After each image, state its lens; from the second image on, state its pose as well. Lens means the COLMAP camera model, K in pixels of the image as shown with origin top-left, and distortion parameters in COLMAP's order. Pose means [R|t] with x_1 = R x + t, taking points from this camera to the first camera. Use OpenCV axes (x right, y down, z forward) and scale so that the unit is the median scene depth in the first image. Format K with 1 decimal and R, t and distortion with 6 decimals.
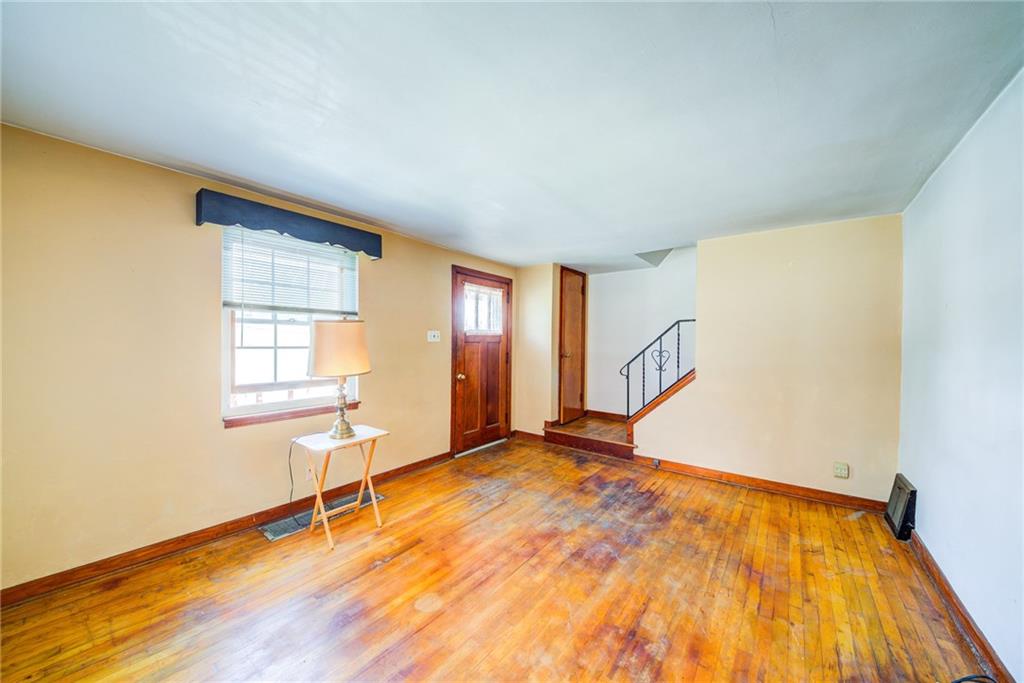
lens RADIAL K [[357.8, 0, 515.1], [0, 357.8, 346.5], [0, 0, 1]] dist [0.004076, -0.004986]
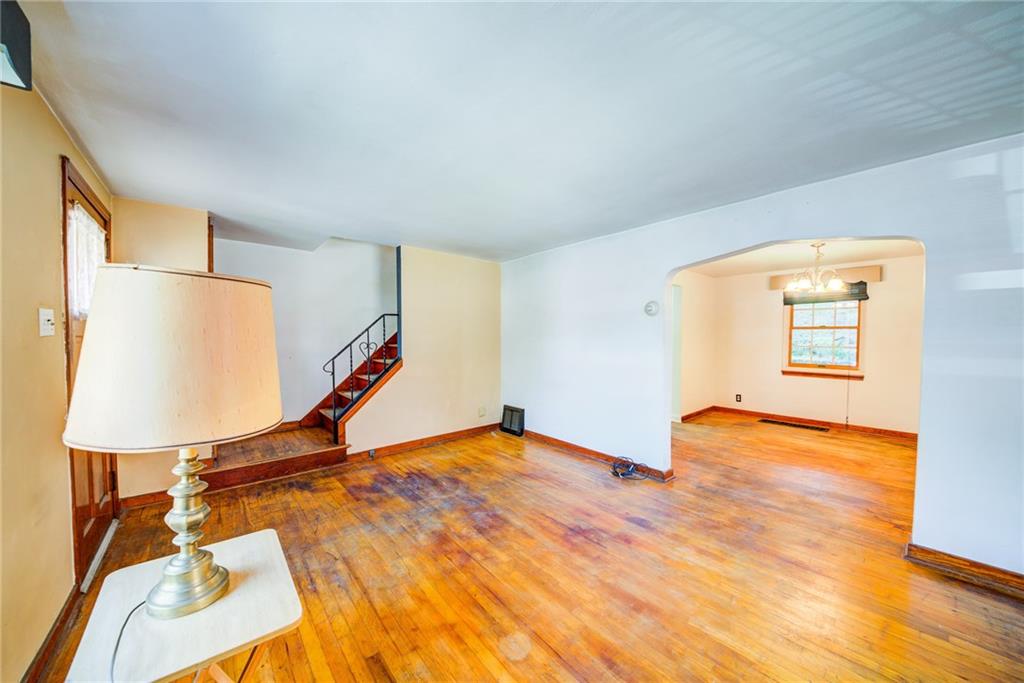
lens RADIAL K [[357.8, 0, 510.0], [0, 357.8, 345.2], [0, 0, 1]] dist [0.004076, -0.004986]
pose [[0.217074, -0.040036, 0.975334, -0.619356], [0.019056, 0.999142, 0.036772, -0.014271], [-0.975969, 0.010603, 0.217651, 0.491914]]
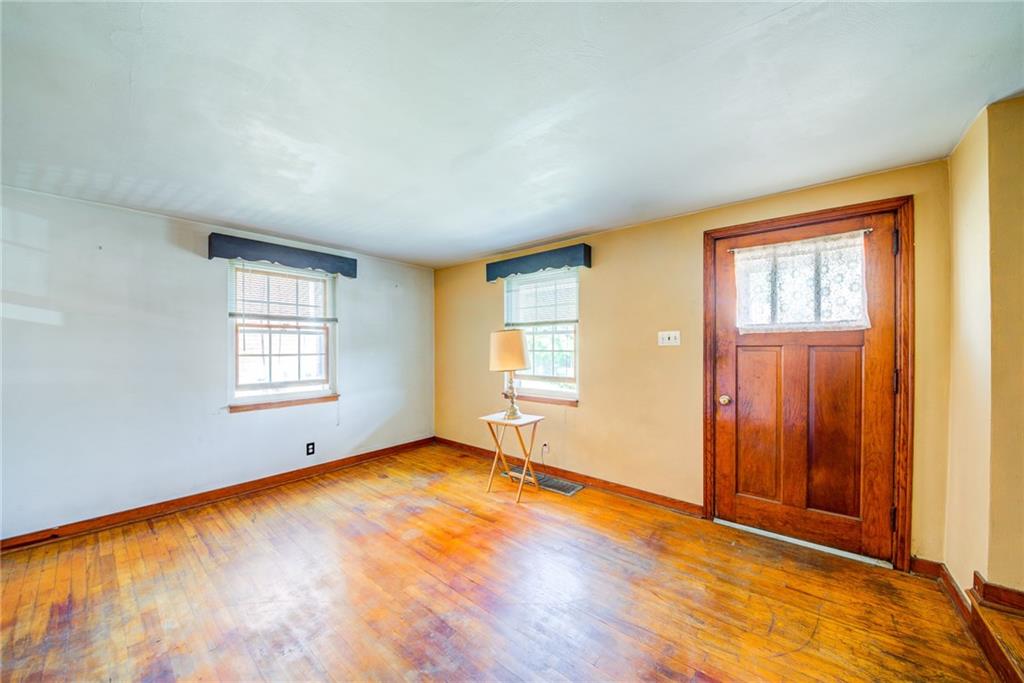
lens RADIAL K [[357.8, 0, 509.3], [0, 357.8, 345.3], [0, 0, 1]] dist [0.004076, -0.004986]
pose [[-0.049671, -0.012007, -0.998693, 0.676037], [-0.012210, 0.999860, -0.011414, -0.001326], [0.998691, 0.011627, -0.049811, 0.858221]]
